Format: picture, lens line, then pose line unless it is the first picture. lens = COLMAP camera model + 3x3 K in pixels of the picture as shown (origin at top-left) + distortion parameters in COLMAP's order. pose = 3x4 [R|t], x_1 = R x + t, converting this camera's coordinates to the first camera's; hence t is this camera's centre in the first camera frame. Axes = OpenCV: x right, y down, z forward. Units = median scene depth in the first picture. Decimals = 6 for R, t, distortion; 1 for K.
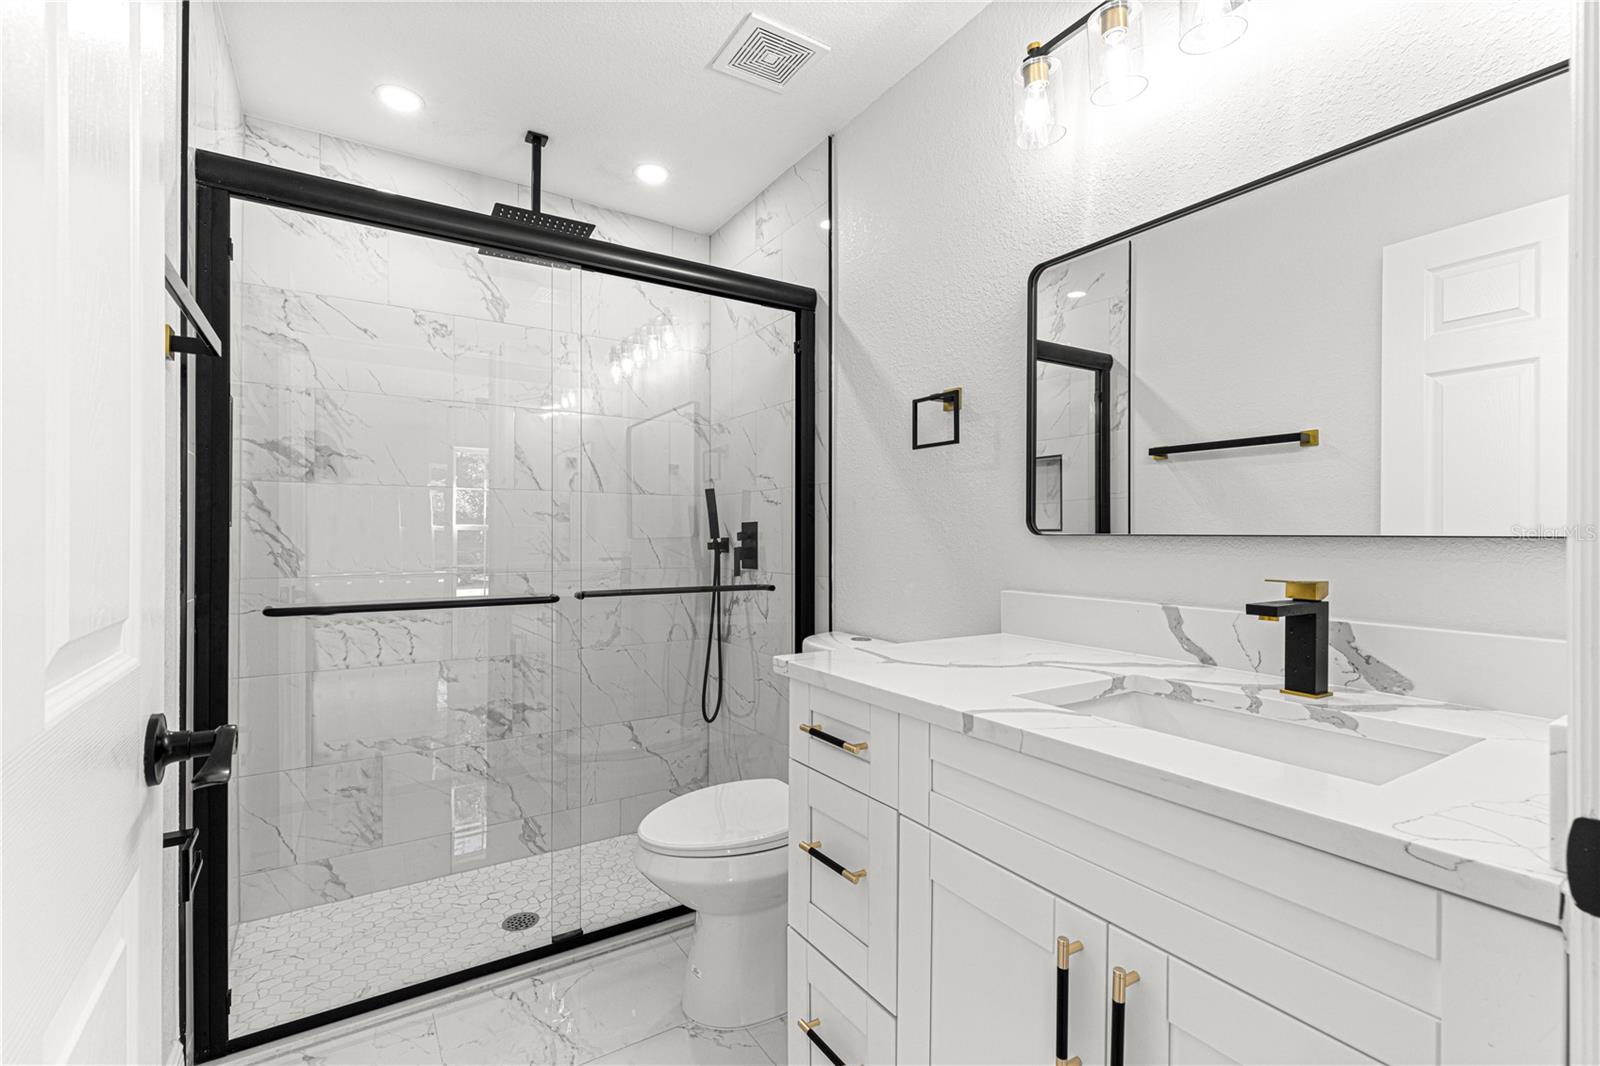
lens RADIAL K [[714.1, 0, 799.9], [0, 714.1, 535.5], [0, 0, 1]] dist [0.004690, -0.000853]
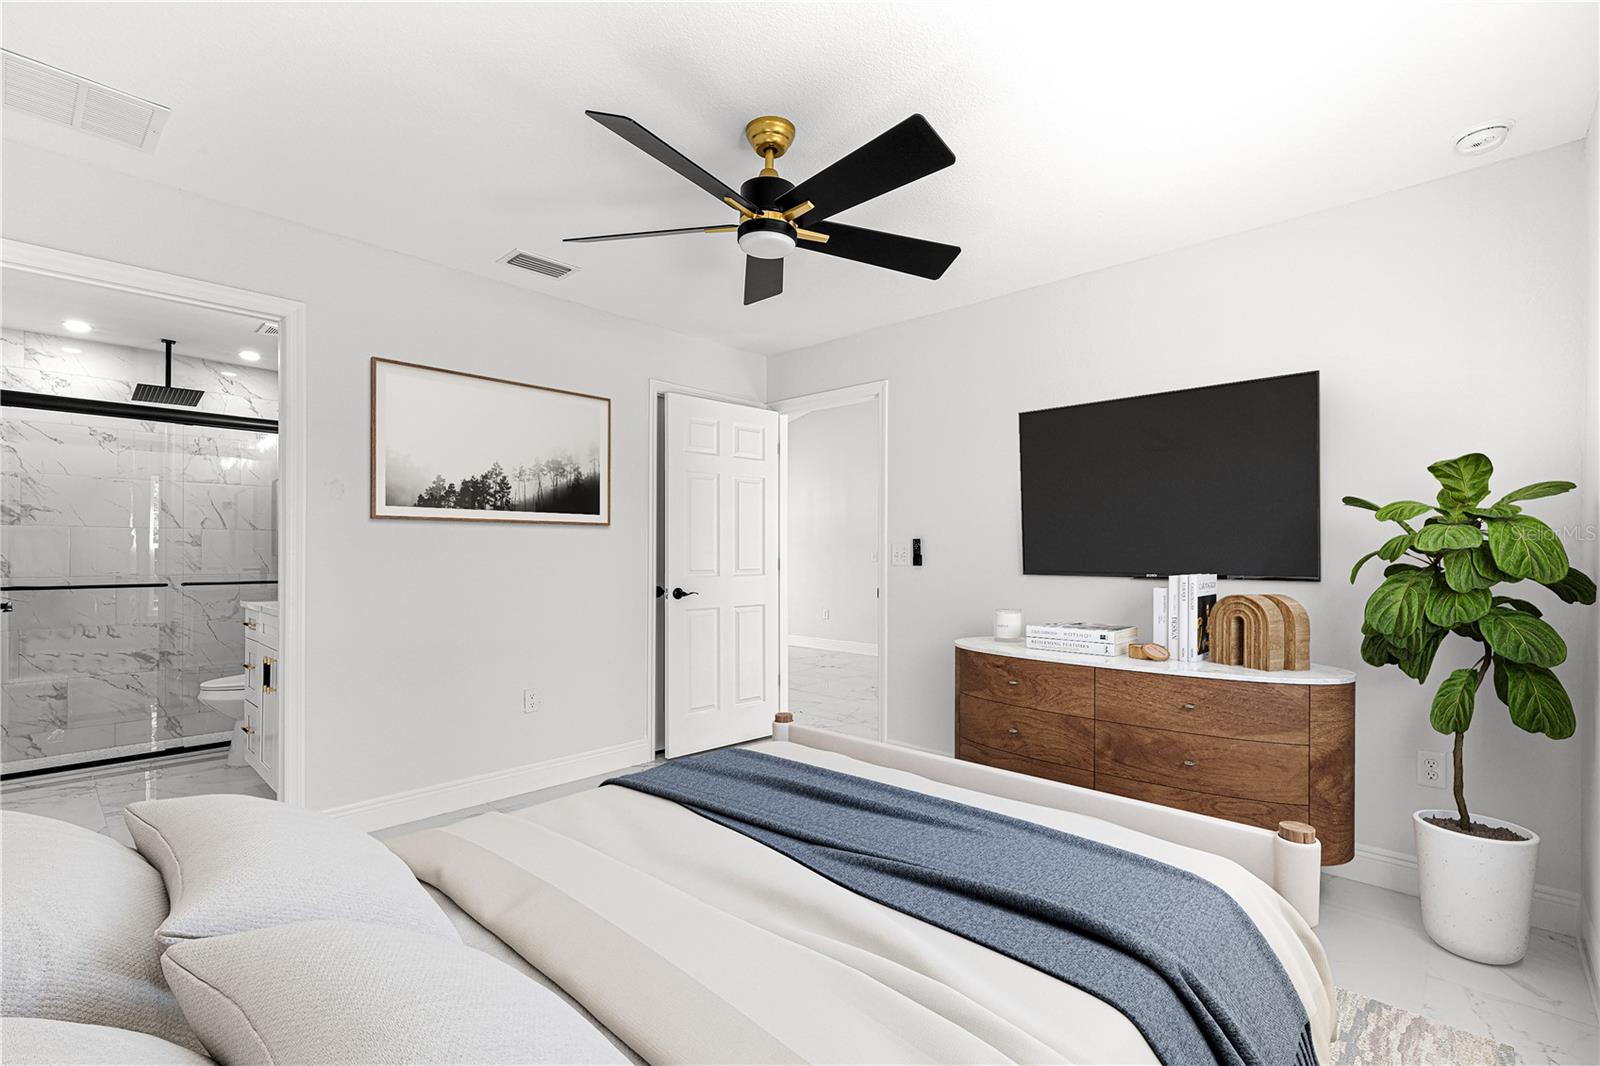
lens RADIAL K [[714.1, 0, 796.1], [0, 714.1, 548.1], [0, 0, 1]] dist [0.004690, -0.000853]
pose [[0.969345, 0.000875, 0.245702, 0.703386], [-0.000560, 0.999999, -0.001354, -0.014212], [-0.245703, 0.001175, 0.969344, -1.121924]]
